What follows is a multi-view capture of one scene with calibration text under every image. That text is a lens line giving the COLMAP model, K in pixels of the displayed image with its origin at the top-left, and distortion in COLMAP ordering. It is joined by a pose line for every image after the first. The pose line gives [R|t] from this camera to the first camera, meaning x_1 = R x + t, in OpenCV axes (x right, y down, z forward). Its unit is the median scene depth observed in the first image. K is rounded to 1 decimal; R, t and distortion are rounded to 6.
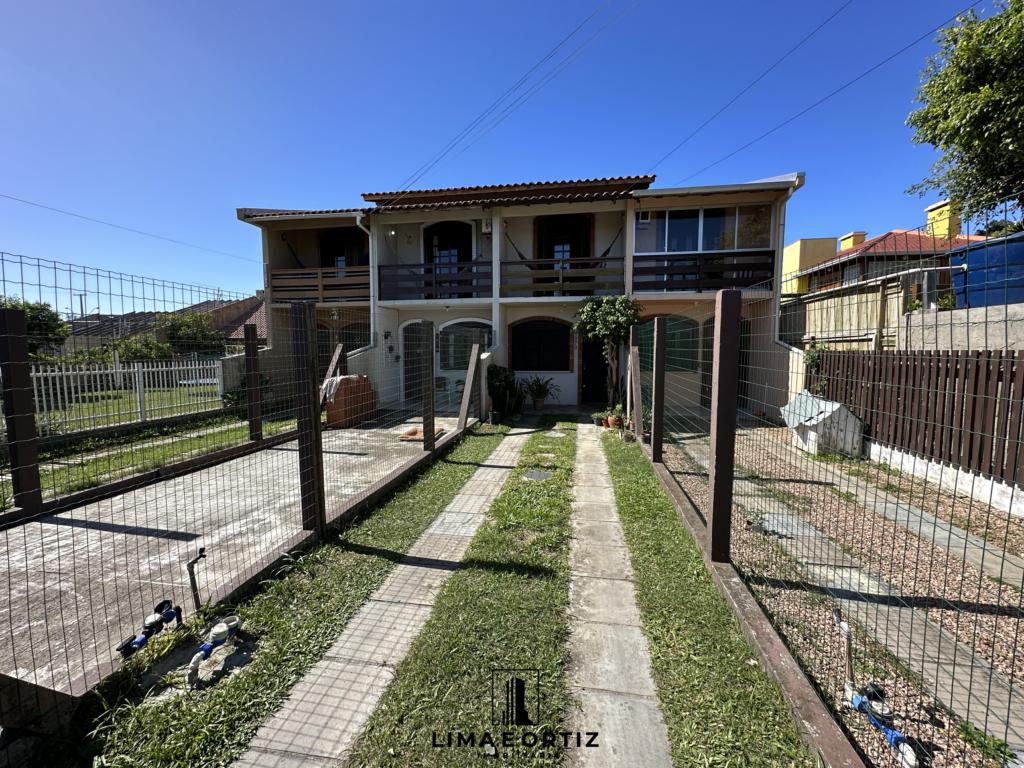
lens RADIAL K [[409.2, 0, 513.5], [0, 409.2, 382.9], [0, 0, 1]] dist [-0.003583, 0.000519]
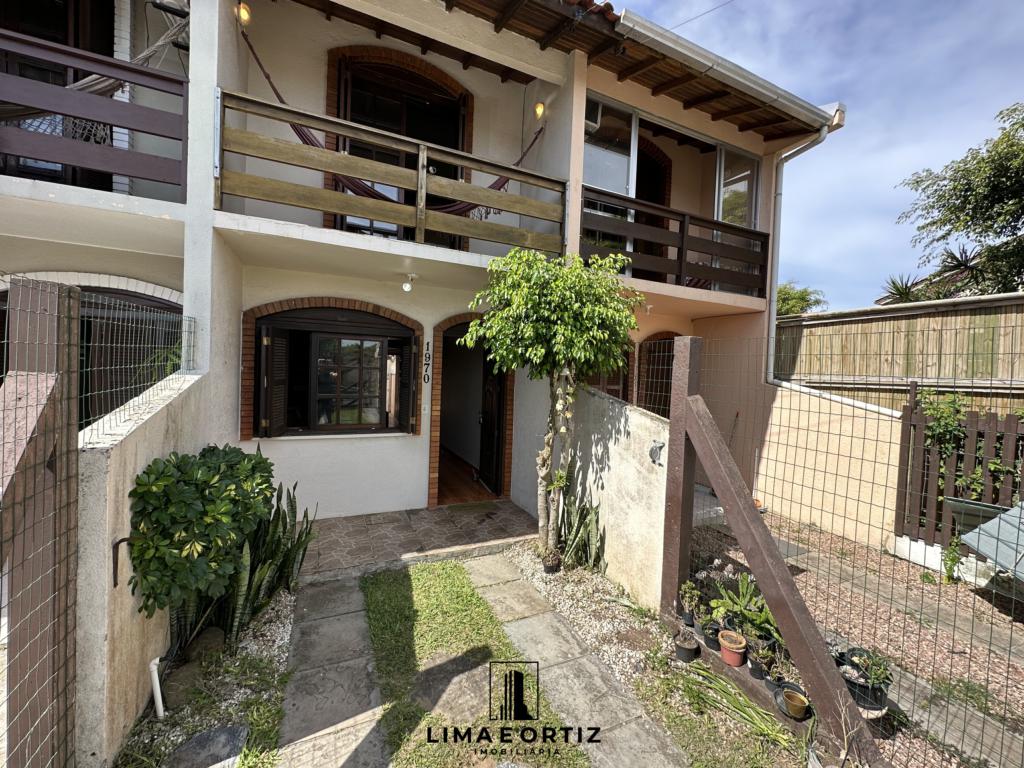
lens RADIAL K [[409.2, 0, 514.1], [0, 409.2, 382.4], [0, 0, 1]] dist [-0.003583, 0.000519]
pose [[0.829180, 0.016418, 0.558741, -0.021450], [0.006290, 0.999231, -0.038696, -0.085214], [-0.558946, 0.035601, 0.828439, 0.764709]]
